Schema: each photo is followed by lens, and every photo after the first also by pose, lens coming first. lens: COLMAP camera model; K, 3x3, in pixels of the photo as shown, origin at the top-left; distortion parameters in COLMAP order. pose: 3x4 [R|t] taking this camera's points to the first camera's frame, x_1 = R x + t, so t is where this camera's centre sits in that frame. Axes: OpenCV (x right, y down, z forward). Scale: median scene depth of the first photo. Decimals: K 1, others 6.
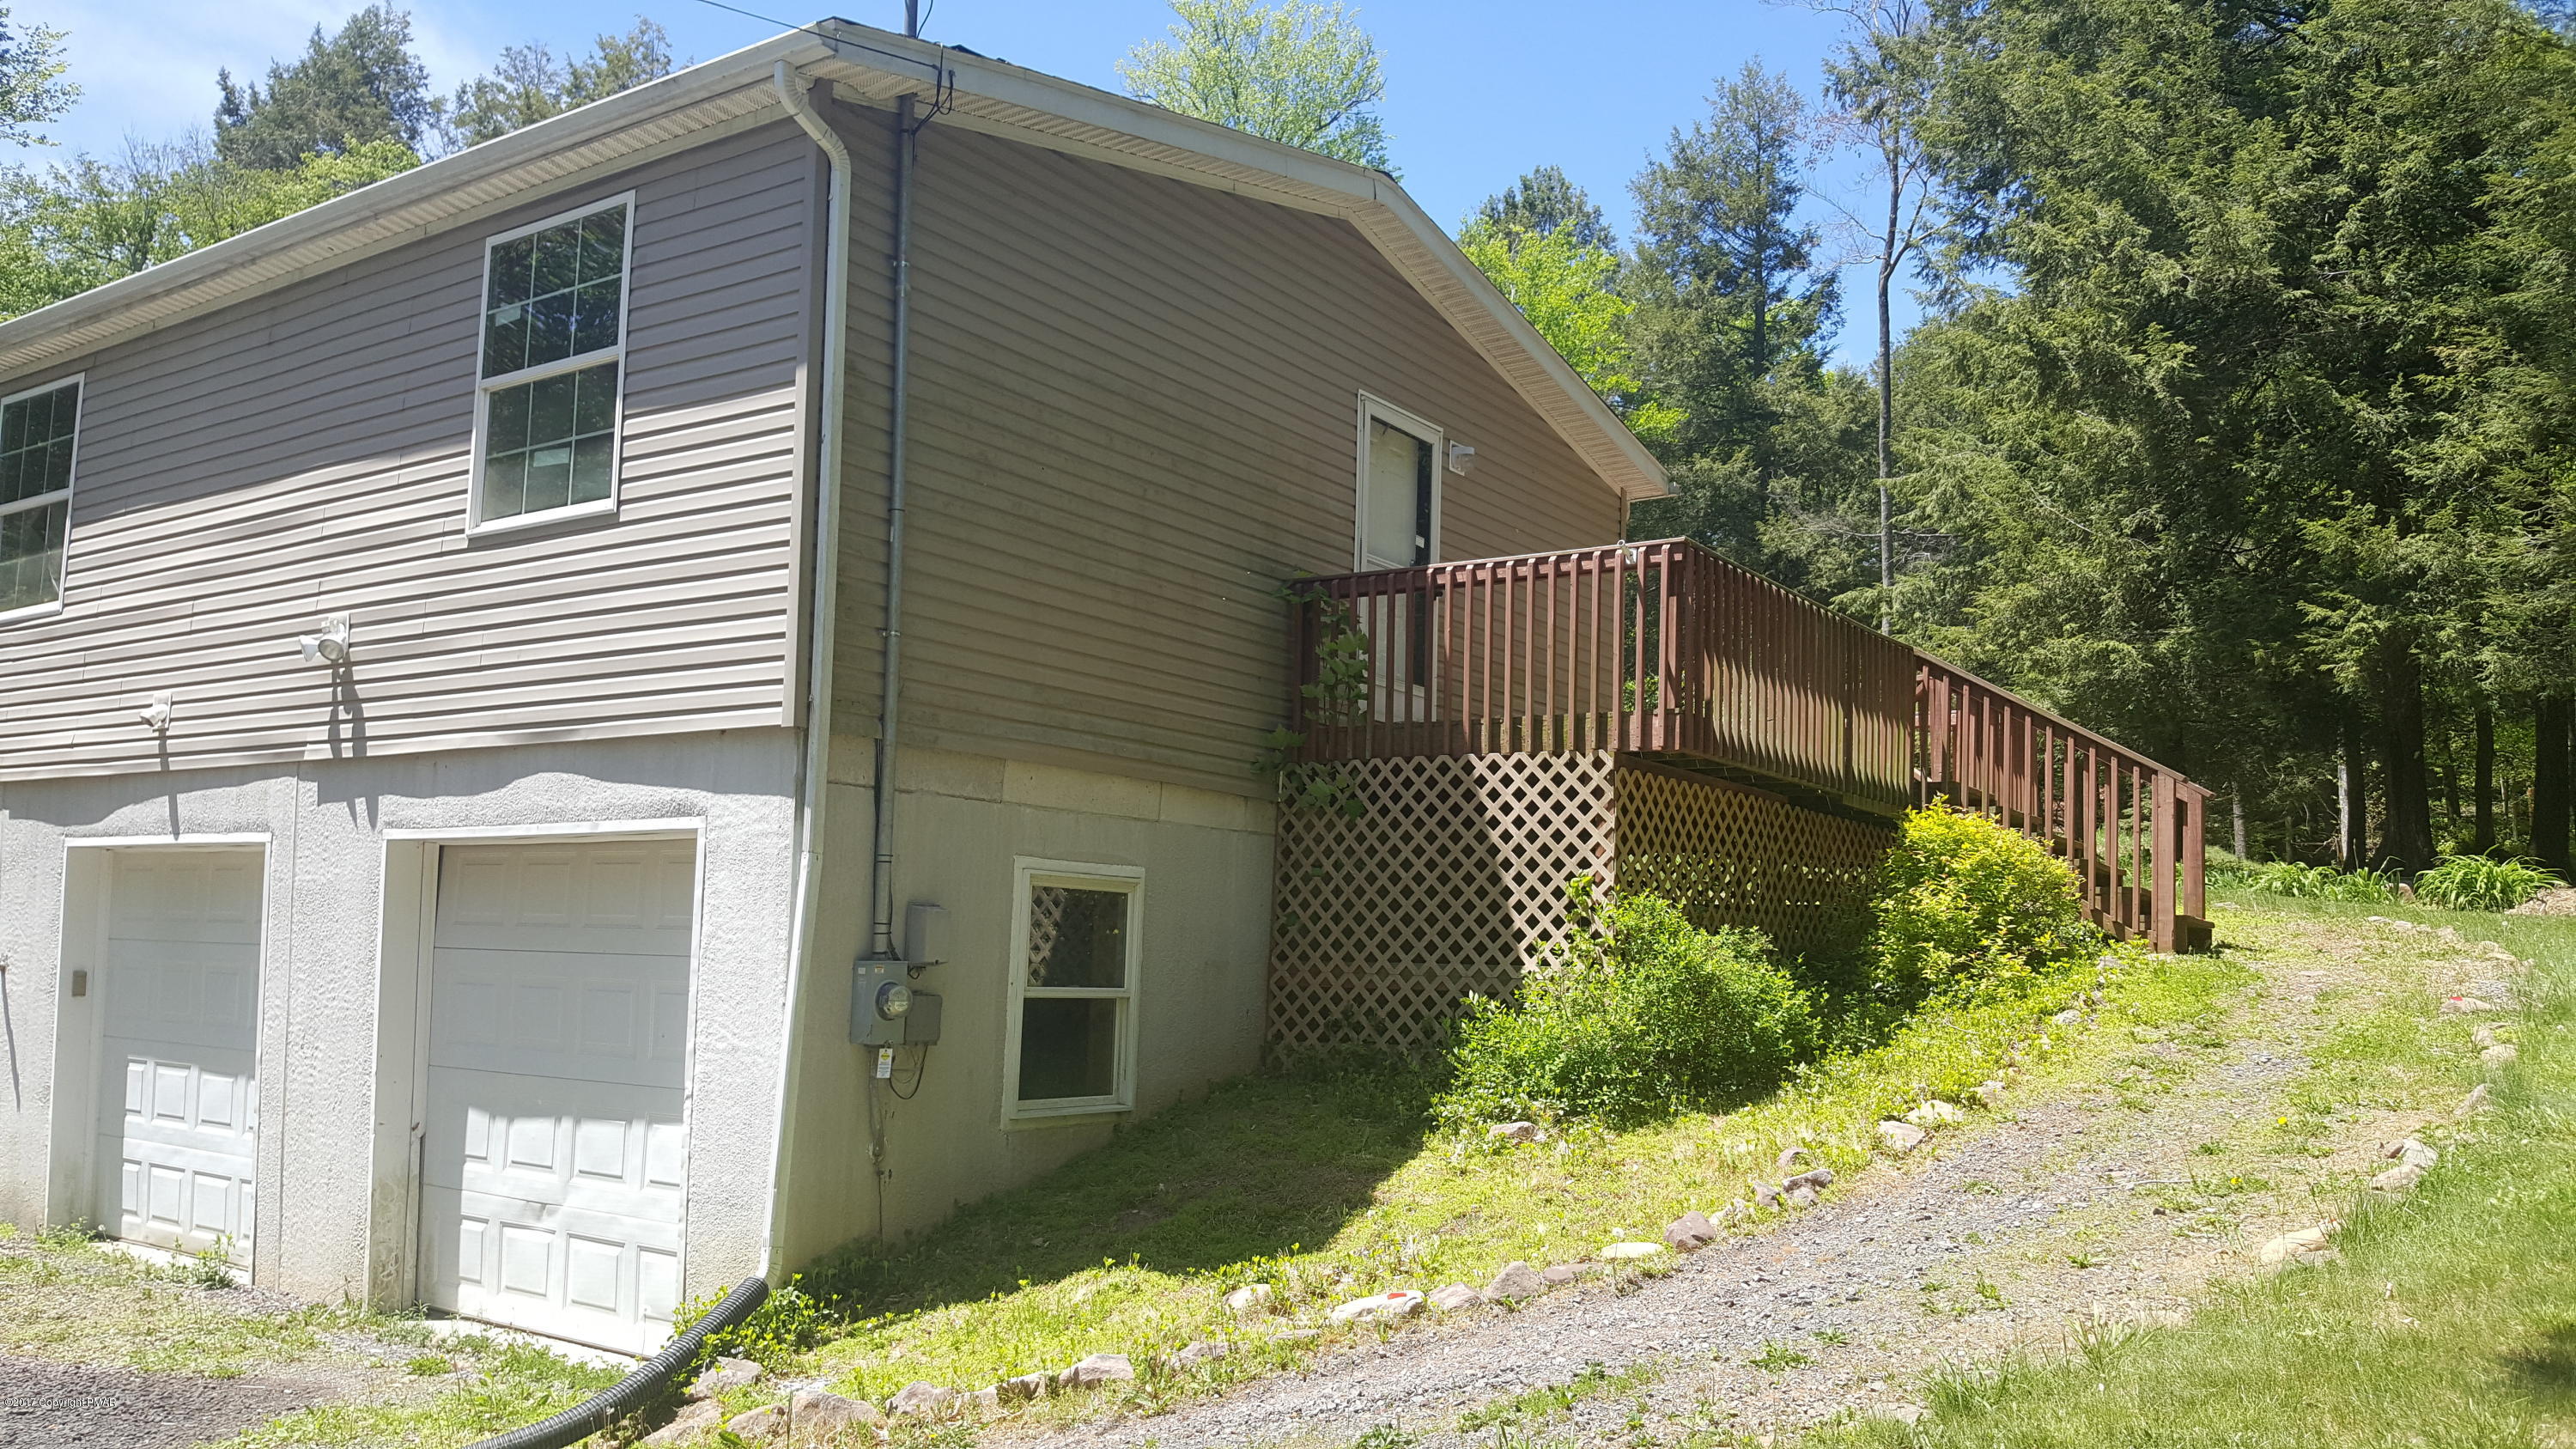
lens RADIAL K [[1986.7, 0, 1213.6], [0, 1986.7, 758.3], [0, 0, 1]] dist [0.138851, -0.300543]
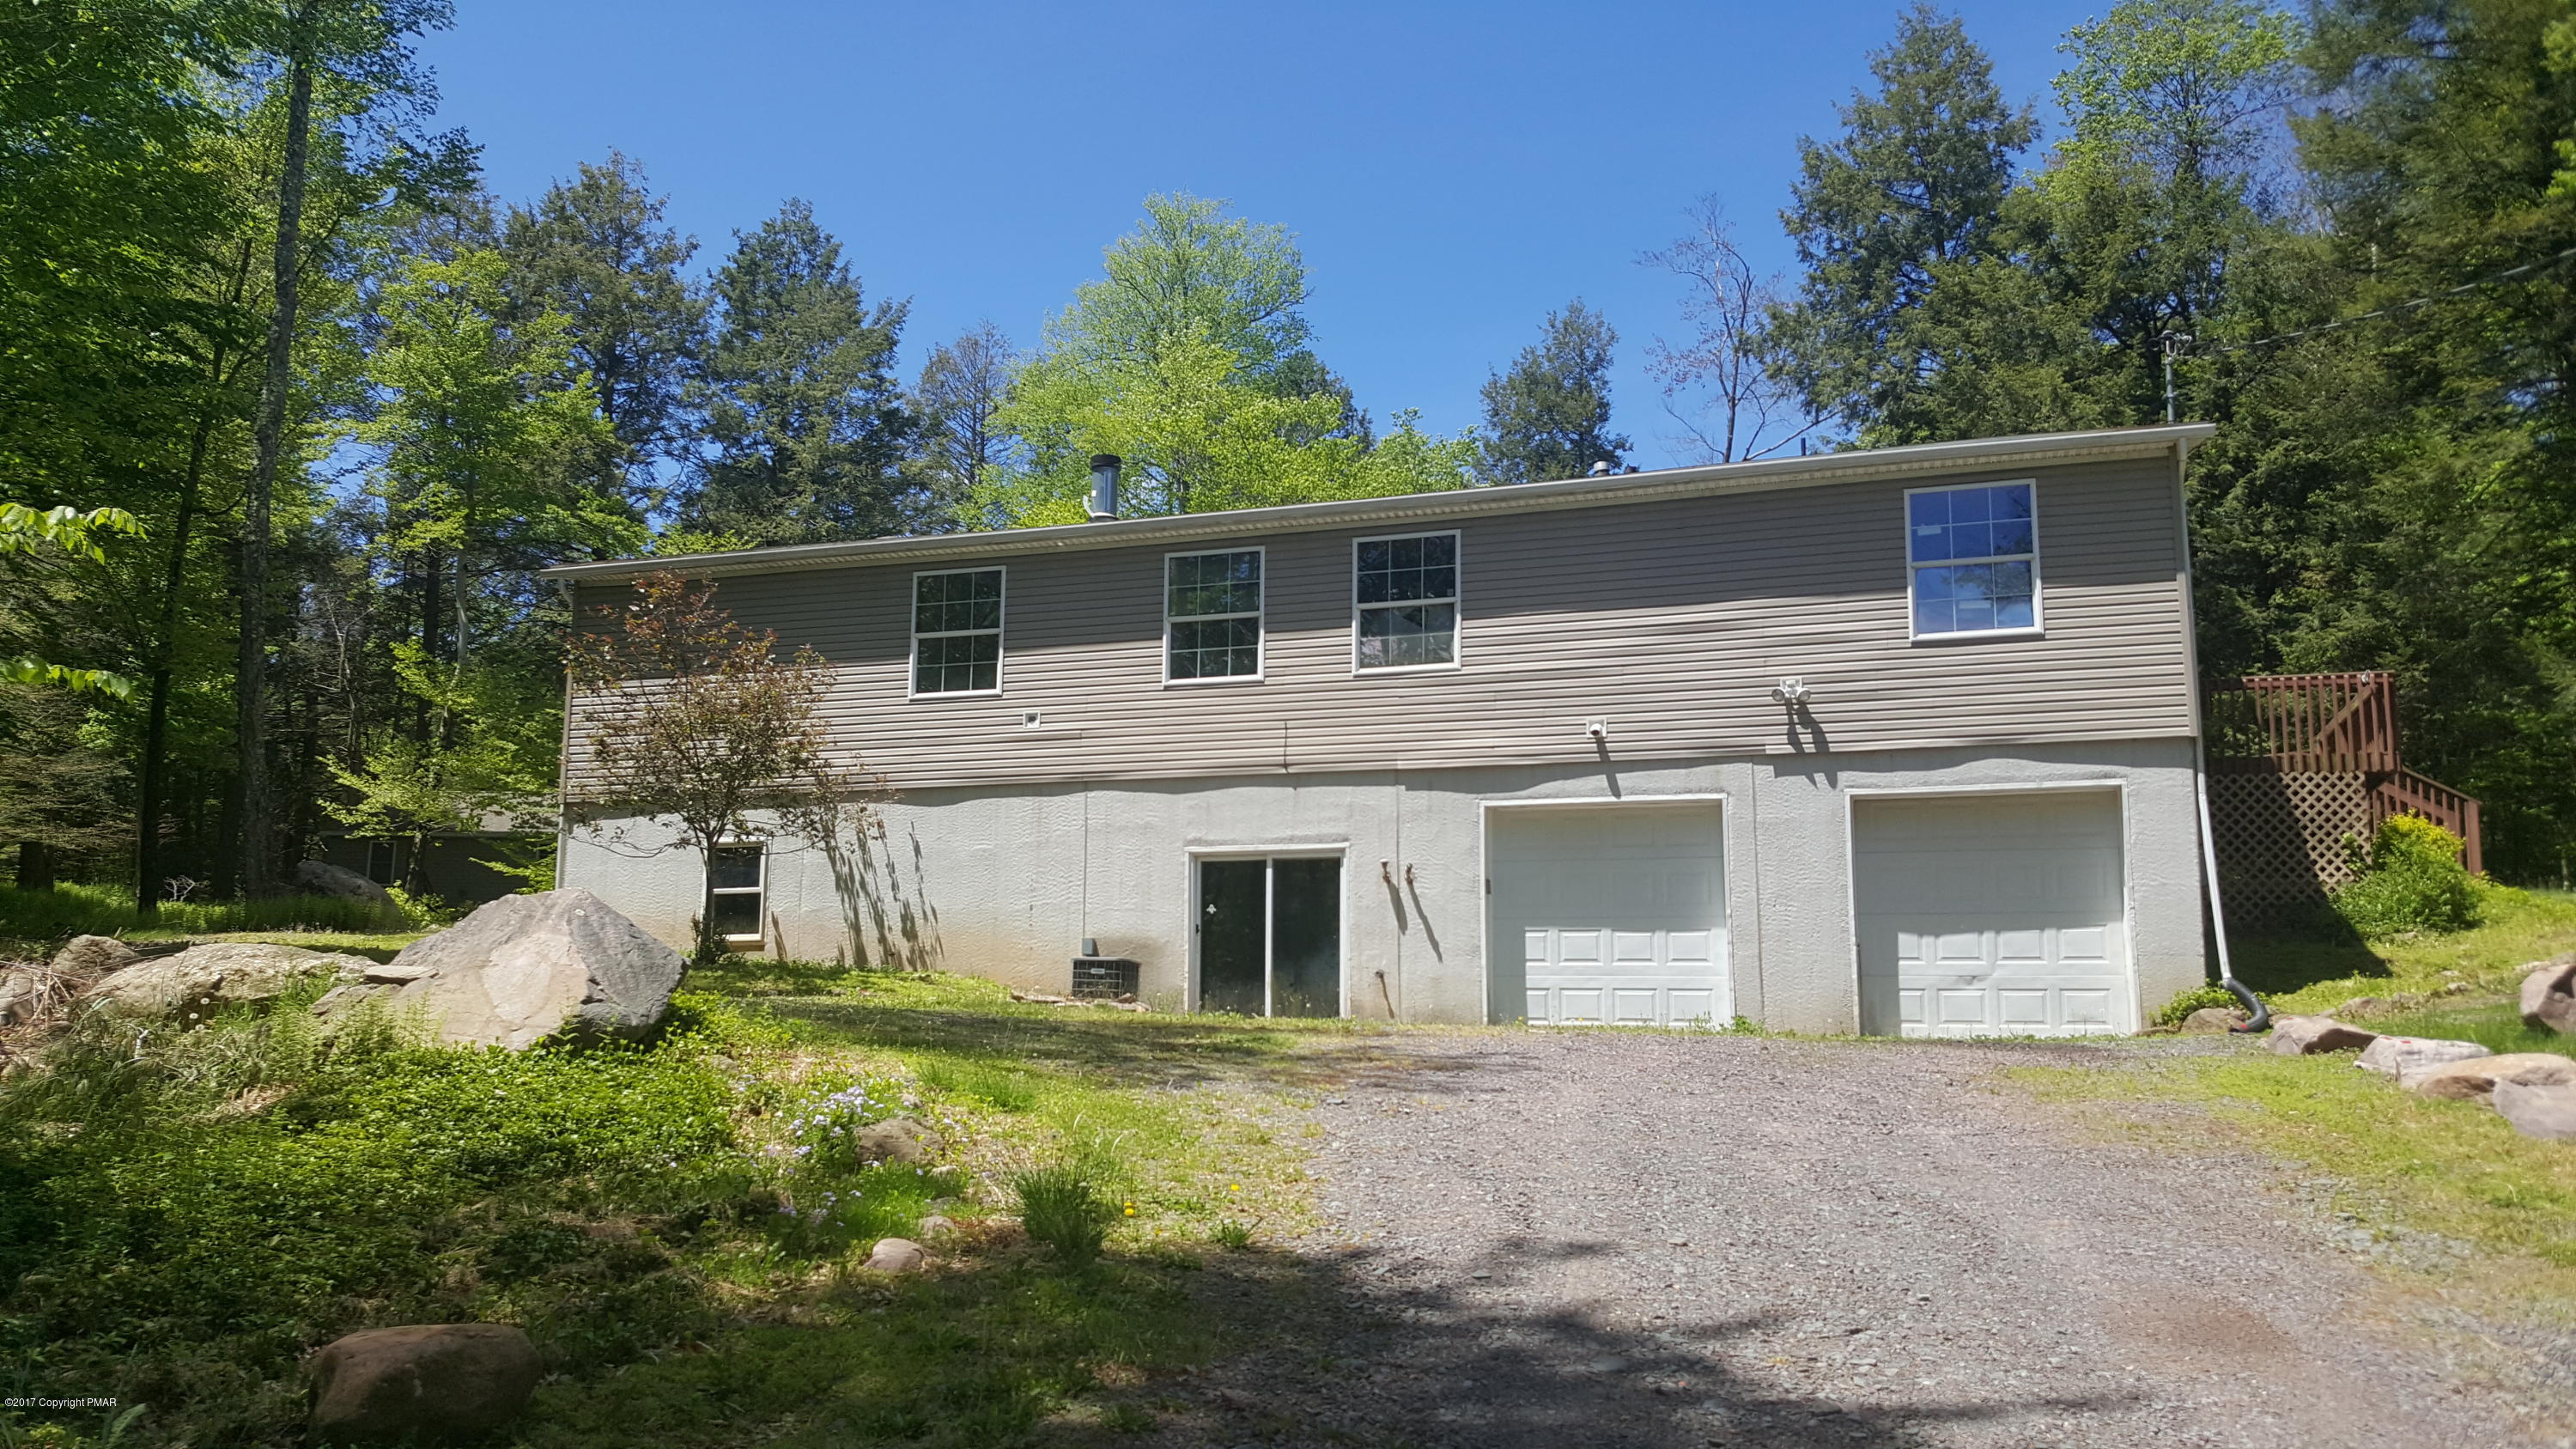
lens RADIAL K [[1986.7, 0, 1213.6], [0, 1986.7, 758.3], [0, 0, 1]] dist [0.138851, -0.300543]
pose [[0.962397, 0.037567, 0.269038, -1.469025], [-0.020771, 0.997669, -0.065008, 0.139339], [-0.270853, 0.056976, 0.960933, -0.664703]]
